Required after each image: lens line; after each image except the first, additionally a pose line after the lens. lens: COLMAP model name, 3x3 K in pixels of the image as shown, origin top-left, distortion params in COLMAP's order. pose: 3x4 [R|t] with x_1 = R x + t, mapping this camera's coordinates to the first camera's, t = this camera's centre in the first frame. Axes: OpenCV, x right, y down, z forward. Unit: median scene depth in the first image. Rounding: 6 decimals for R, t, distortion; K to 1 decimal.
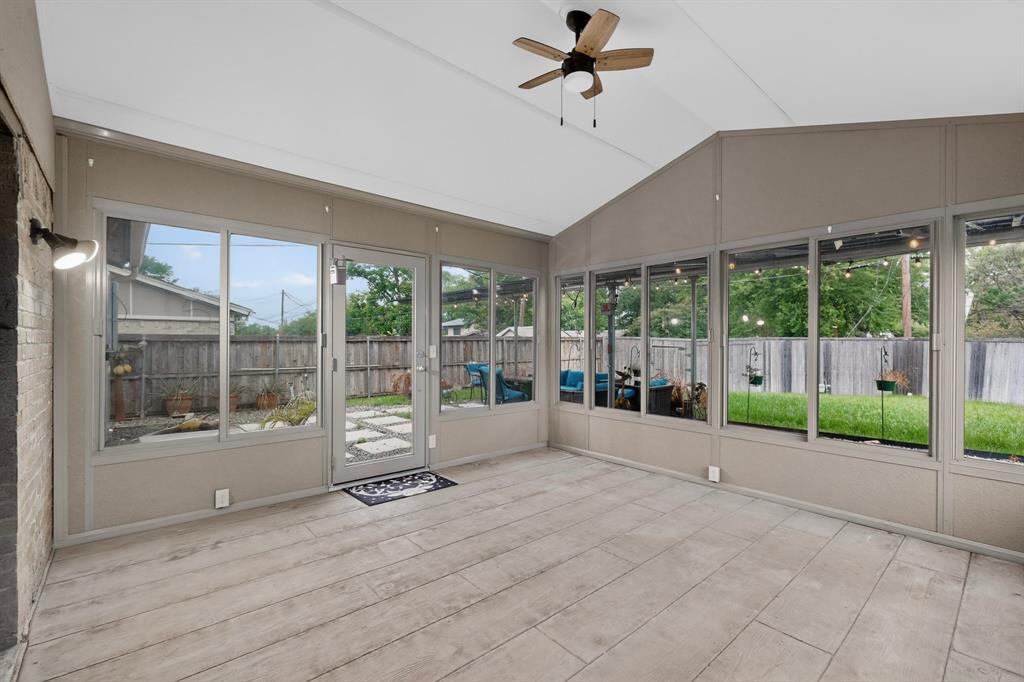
lens RADIAL K [[442.4, 0, 516.3], [0, 442.4, 344.2], [0, 0, 1]] dist [-0.000361, -0.000121]
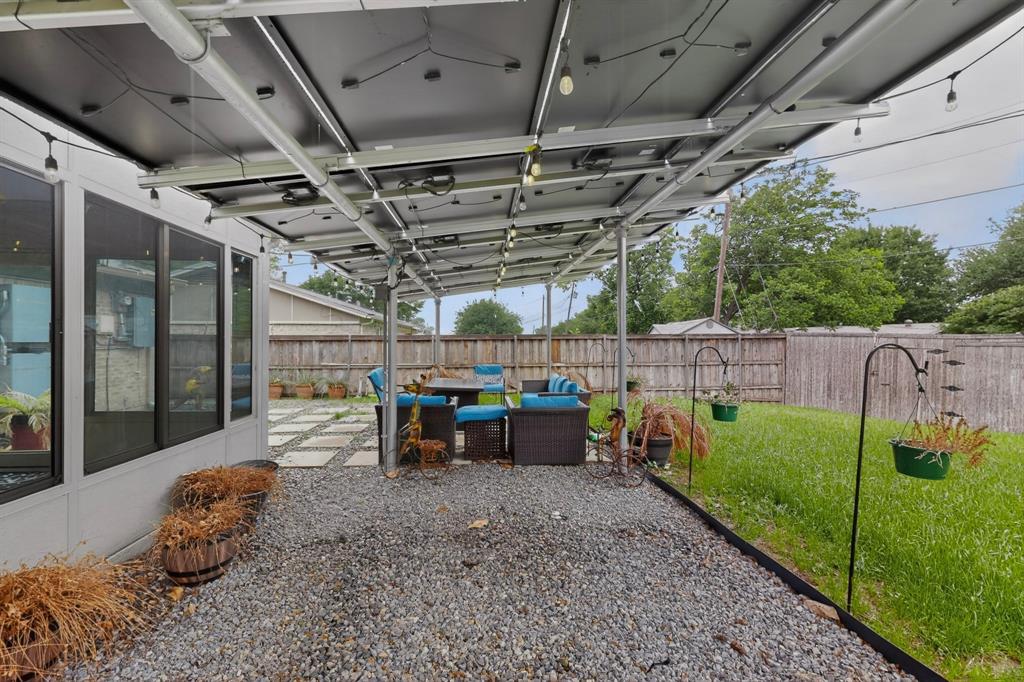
lens RADIAL K [[442.4, 0, 516.3], [0, 442.4, 344.2], [0, 0, 1]] dist [-0.000361, -0.000121]
pose [[0.806318, 0.002035, -0.591479, 1.206817], [-0.001640, 0.999998, 0.001205, 0.003036], [0.591480, -0.000002, 0.806319, 0.844420]]
